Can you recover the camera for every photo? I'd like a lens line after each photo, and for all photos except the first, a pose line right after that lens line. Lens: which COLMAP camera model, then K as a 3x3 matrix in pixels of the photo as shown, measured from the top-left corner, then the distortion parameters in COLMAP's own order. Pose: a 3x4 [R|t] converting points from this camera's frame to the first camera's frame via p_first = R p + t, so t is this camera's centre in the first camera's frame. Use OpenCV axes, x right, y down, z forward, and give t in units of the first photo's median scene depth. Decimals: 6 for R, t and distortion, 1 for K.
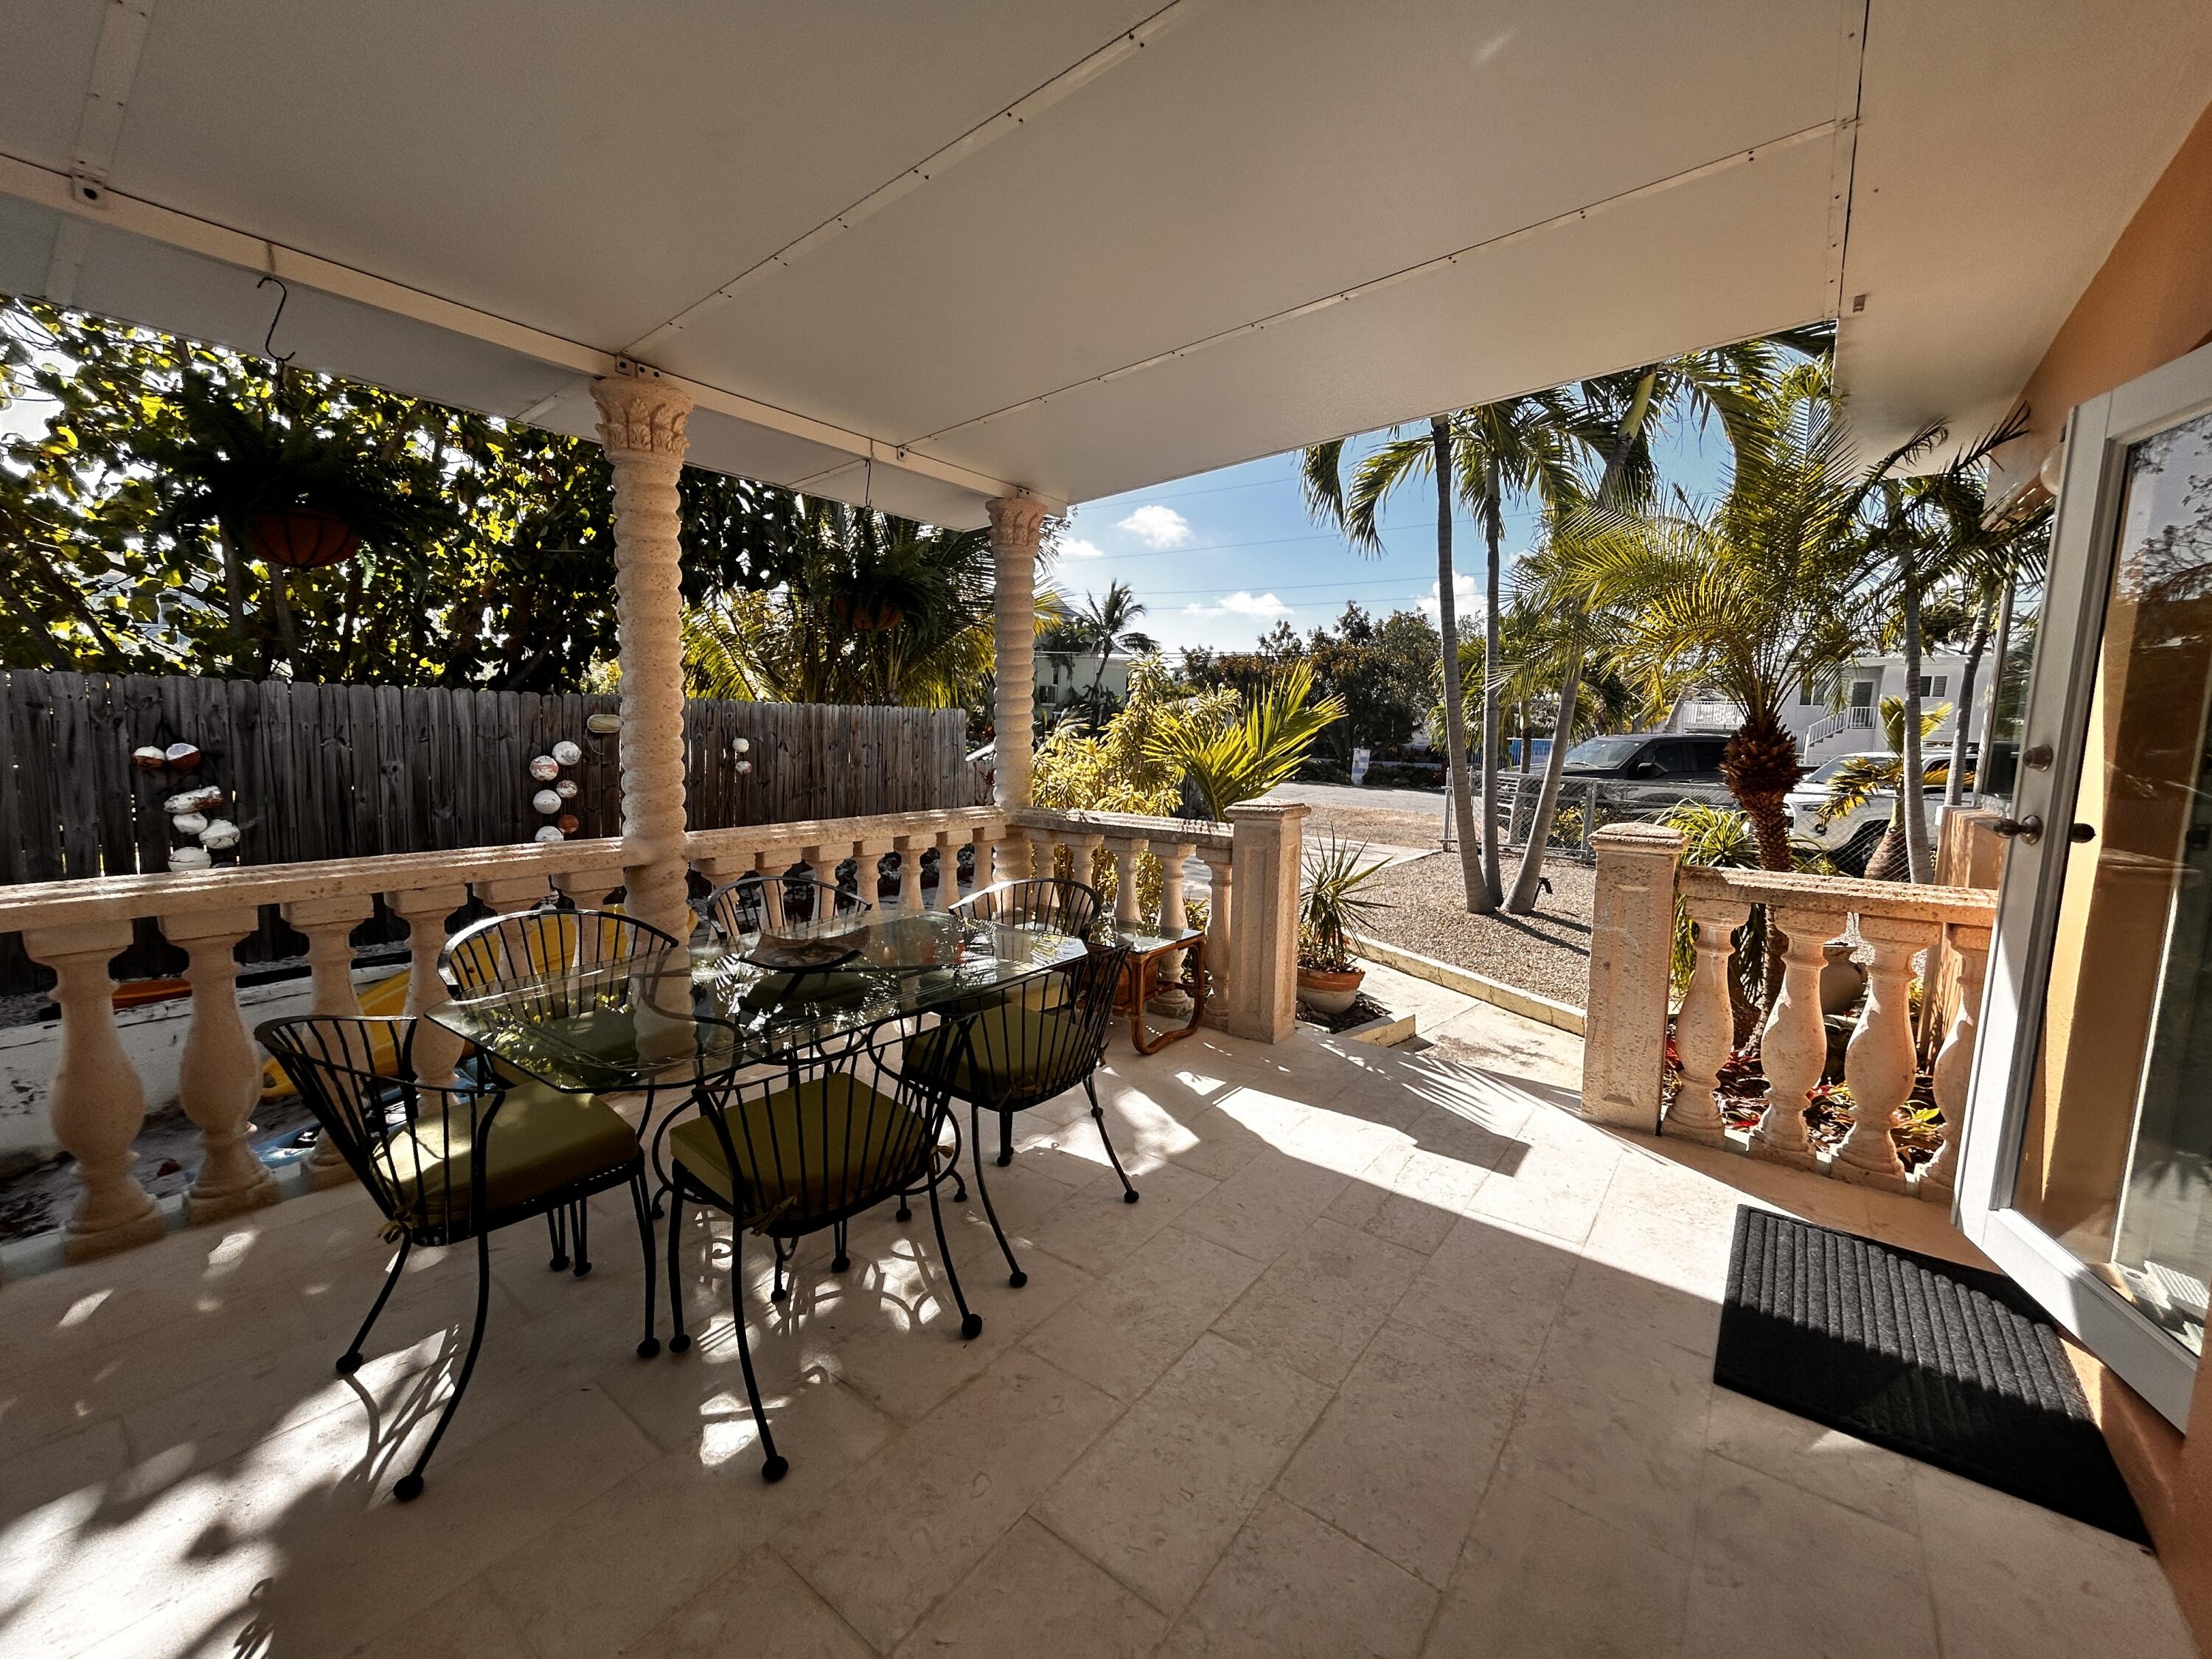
lens RADIAL K [[895.8, 0, 1103.9], [0, 895.8, 823.7], [0, 0, 1]] dist [0.000254, 0.001619]
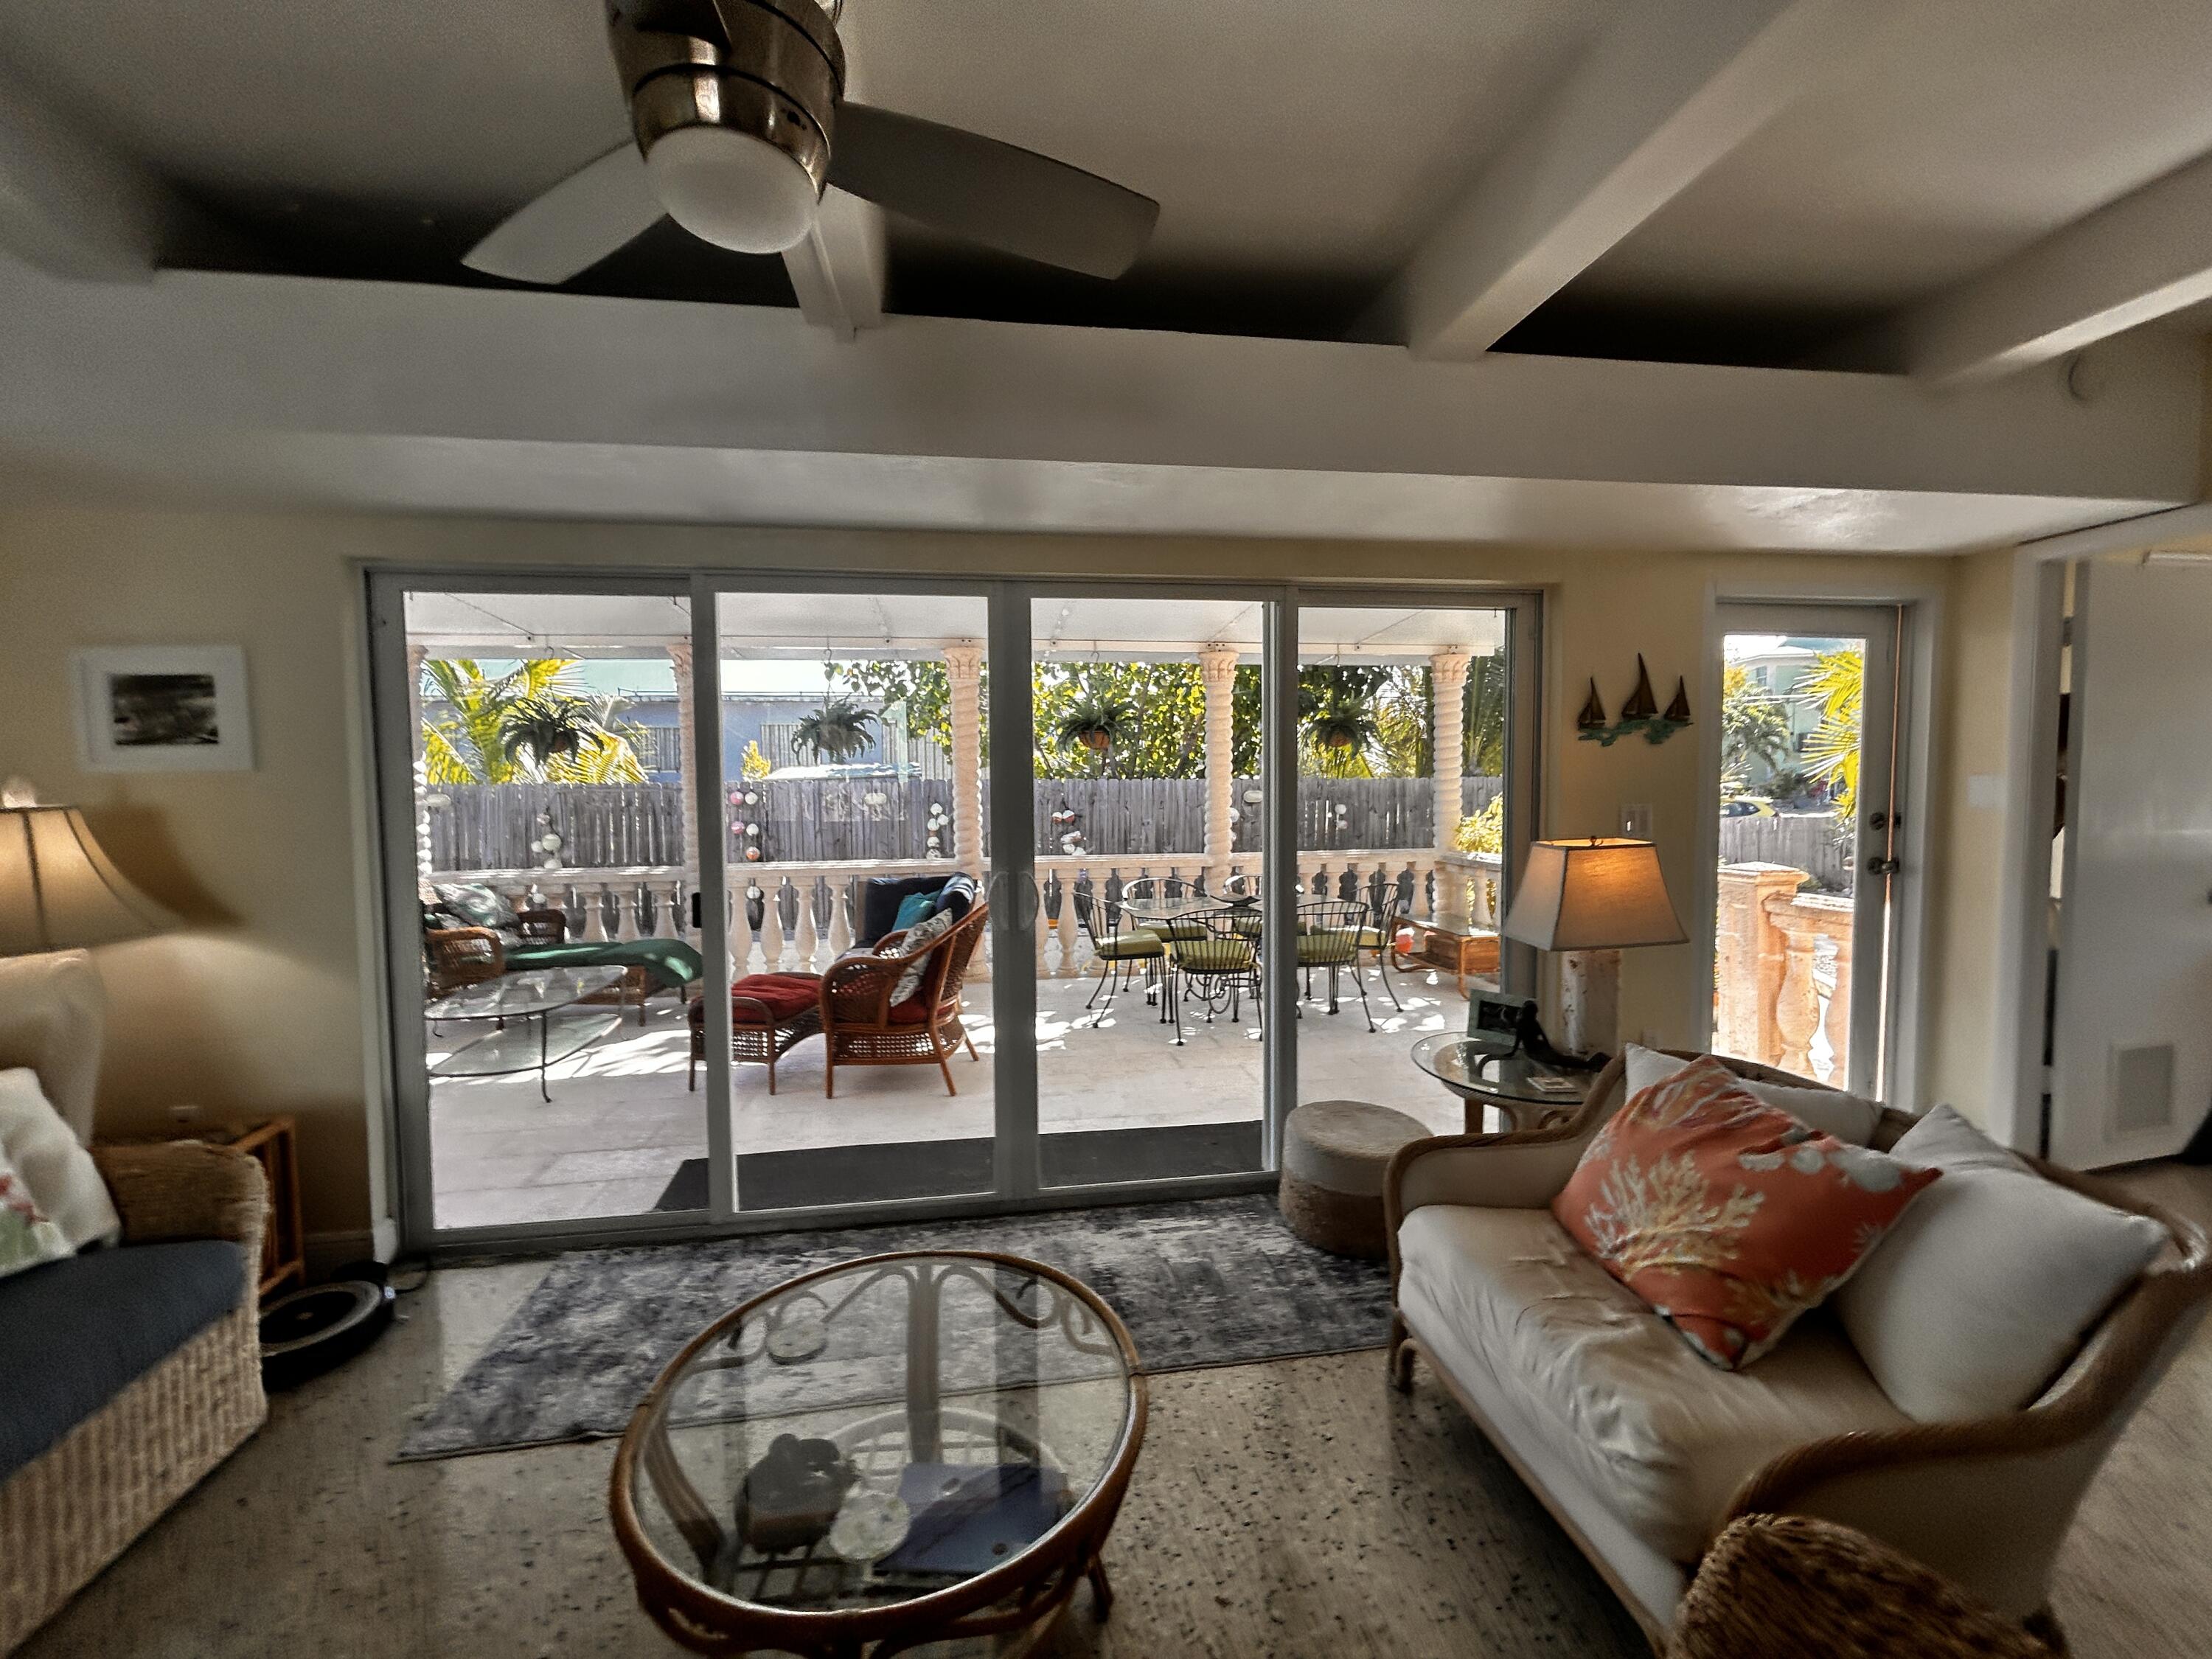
lens RADIAL K [[895.8, 0, 1105.6], [0, 895.8, 827.2], [0, 0, 1]] dist [0.000254, 0.001619]
pose [[0.724490, 0.008168, -0.689237, 0.568800], [-0.052063, 0.997722, -0.042903, 0.040377], [0.687316, 0.066966, 0.723265, -0.537393]]
